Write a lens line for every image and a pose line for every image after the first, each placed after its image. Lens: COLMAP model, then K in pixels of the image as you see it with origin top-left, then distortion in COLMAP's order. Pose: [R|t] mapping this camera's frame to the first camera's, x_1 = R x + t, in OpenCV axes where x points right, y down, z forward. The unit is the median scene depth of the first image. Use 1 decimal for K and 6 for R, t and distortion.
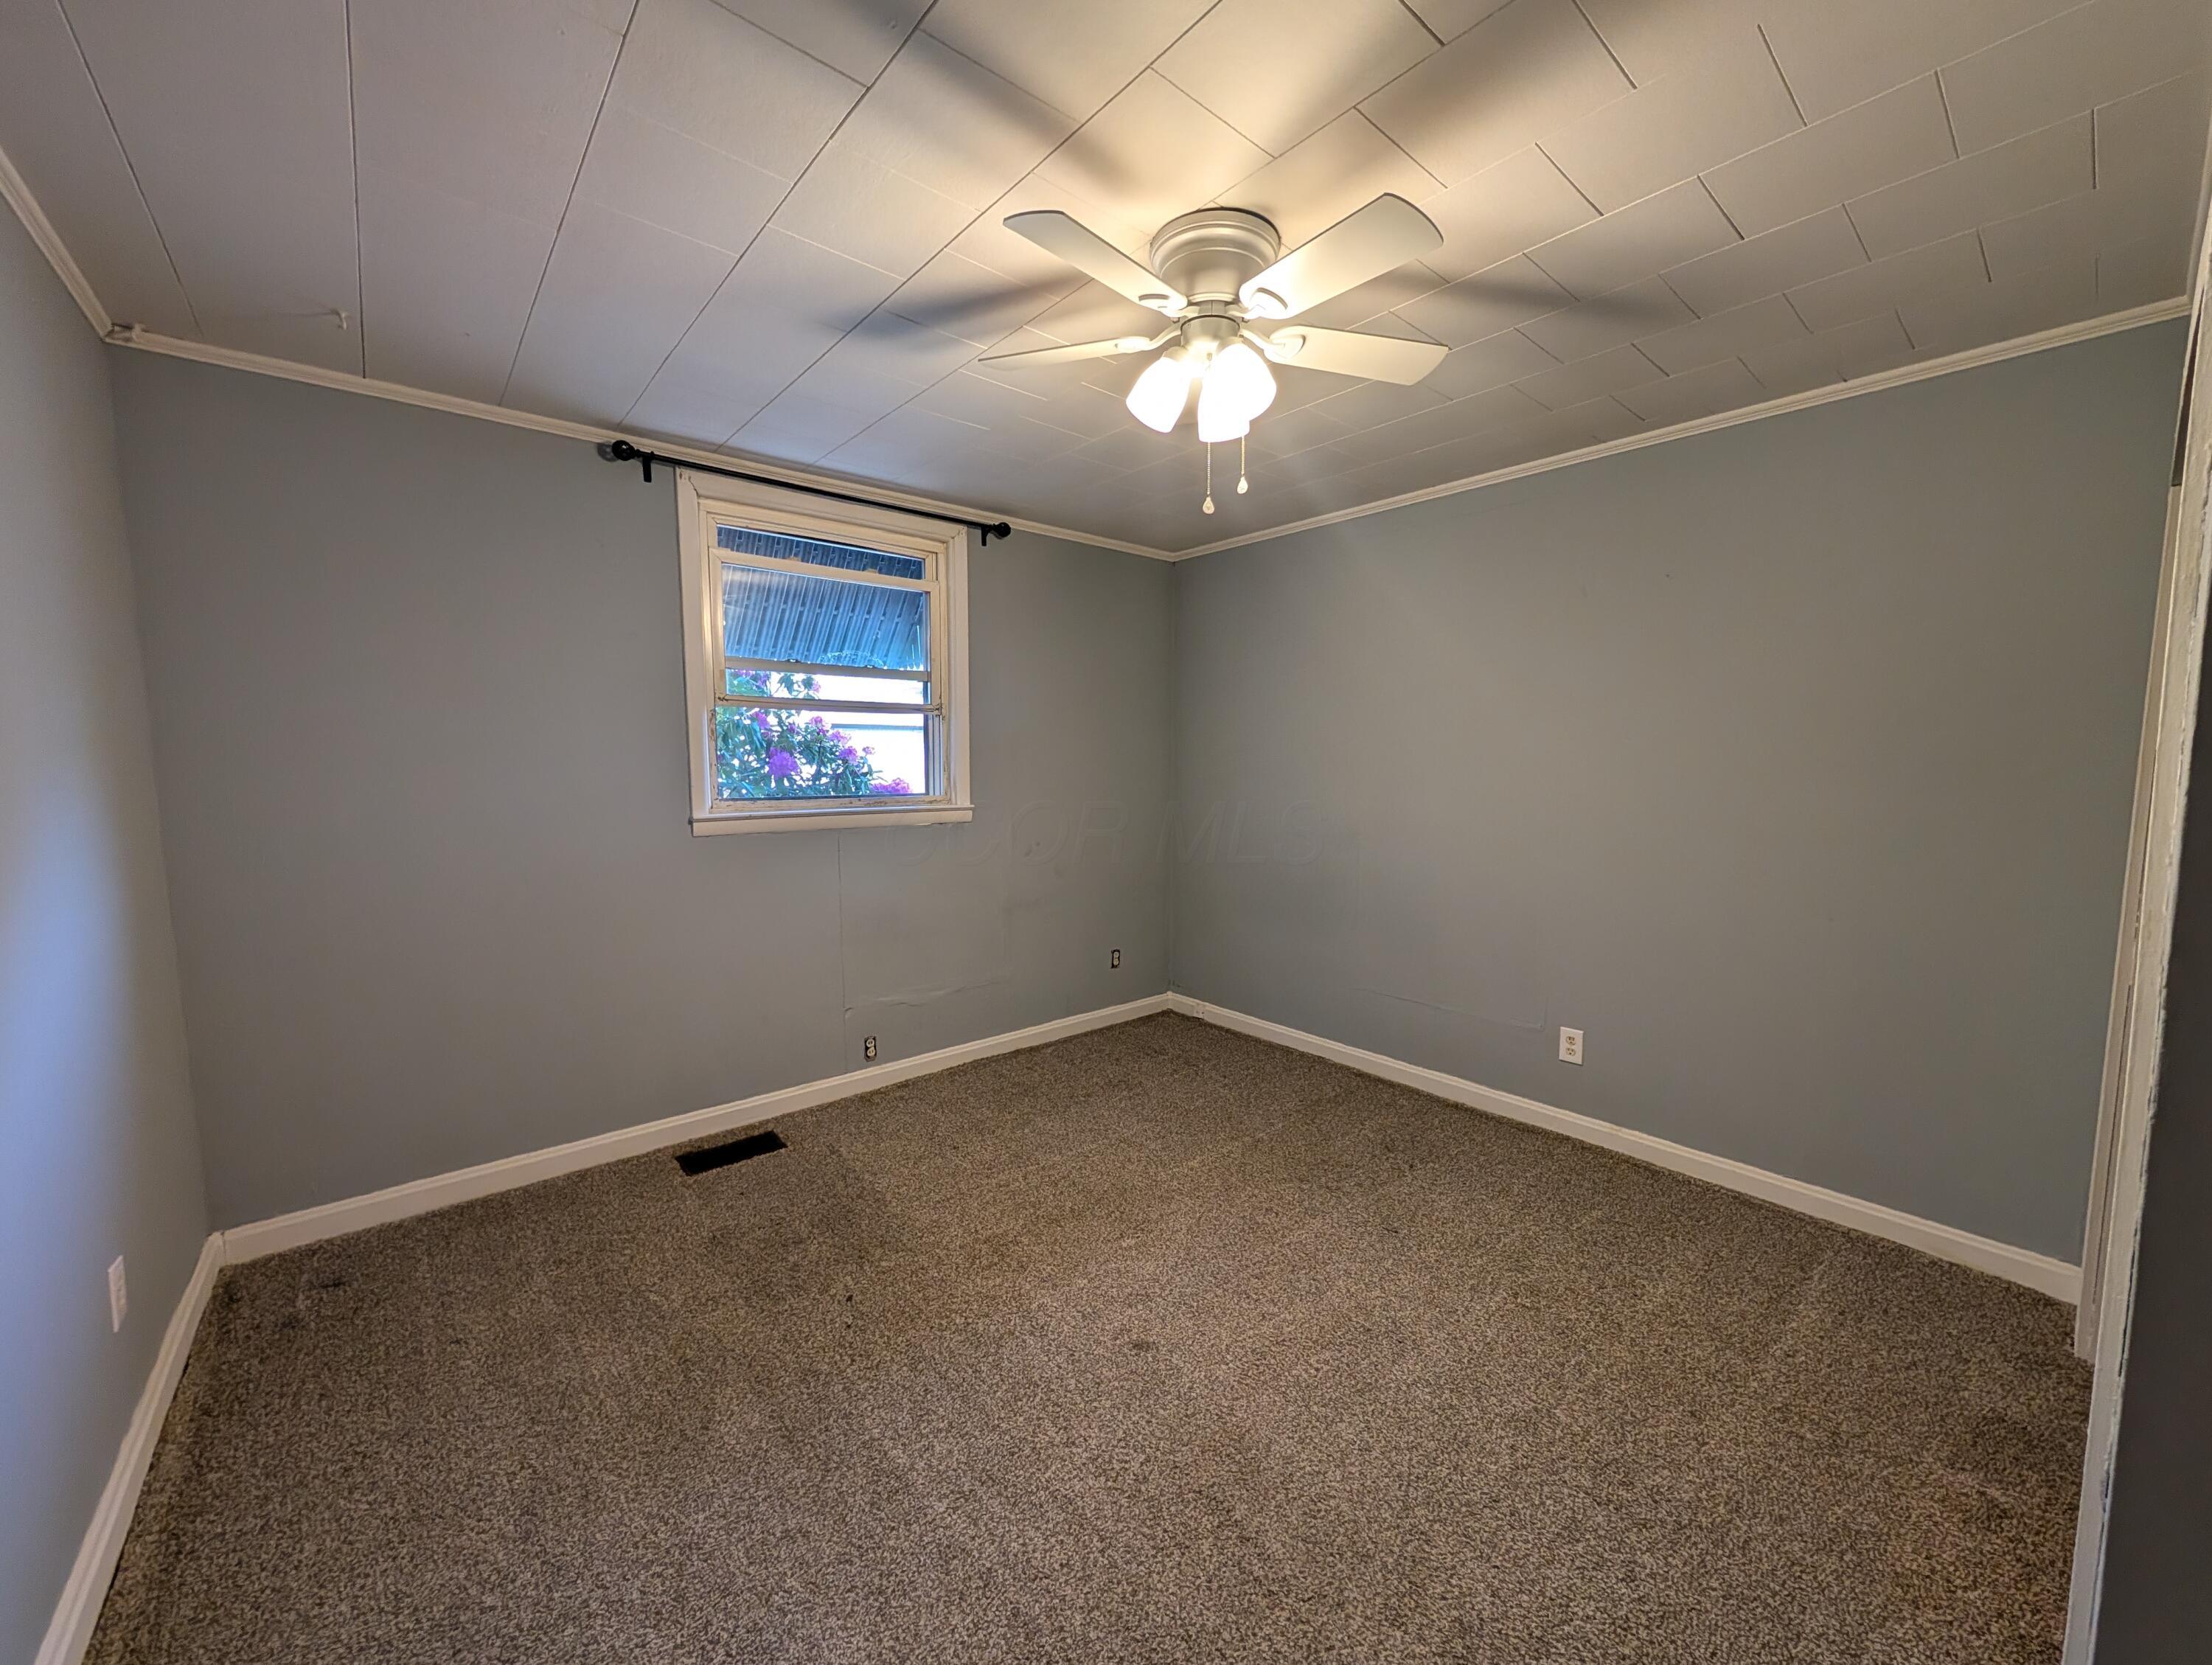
lens RADIAL K [[843.1, 0, 1102.3], [0, 843.1, 838.7], [0, 0, 1]] dist [-0.000644, -0.000019]
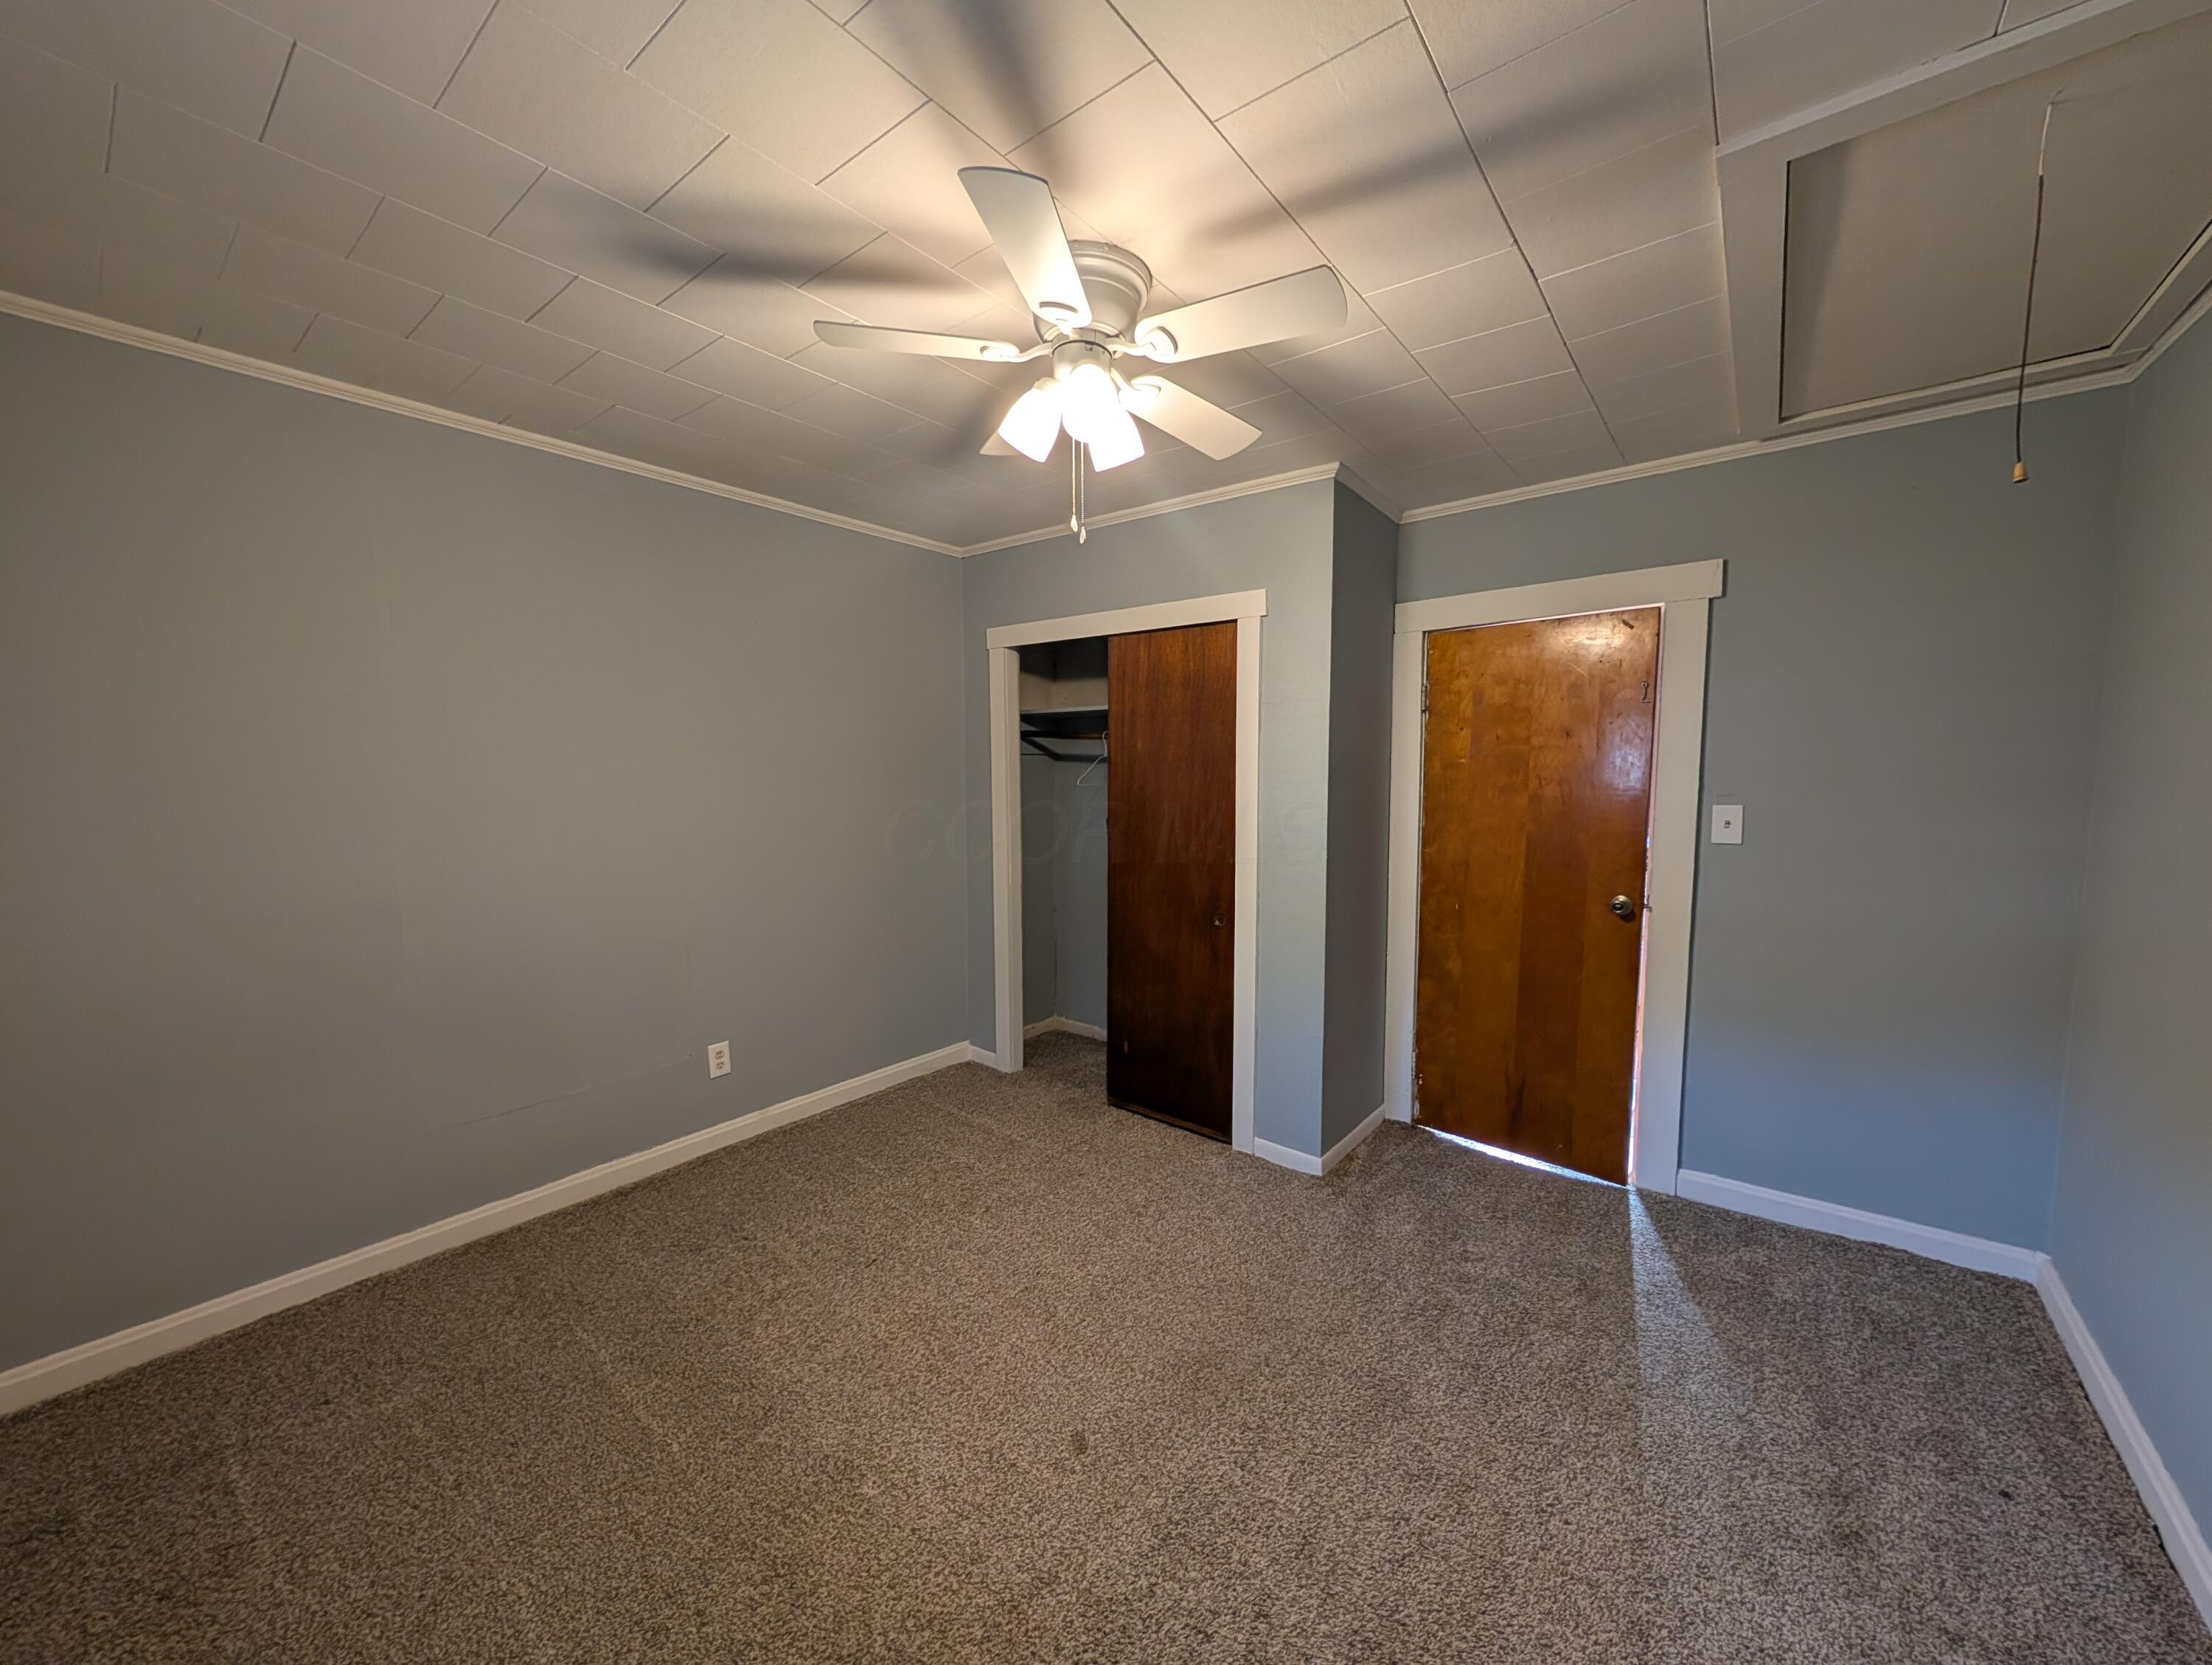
lens RADIAL K [[843.1, 0, 1102.3], [0, 843.1, 838.7], [0, 0, 1]] dist [-0.000644, -0.000019]
pose [[-0.196808, -0.088196, 0.976467, -0.512051], [0.095154, 0.989526, 0.108554, -0.086886], [-0.975814, 0.114279, -0.186355, 0.707008]]
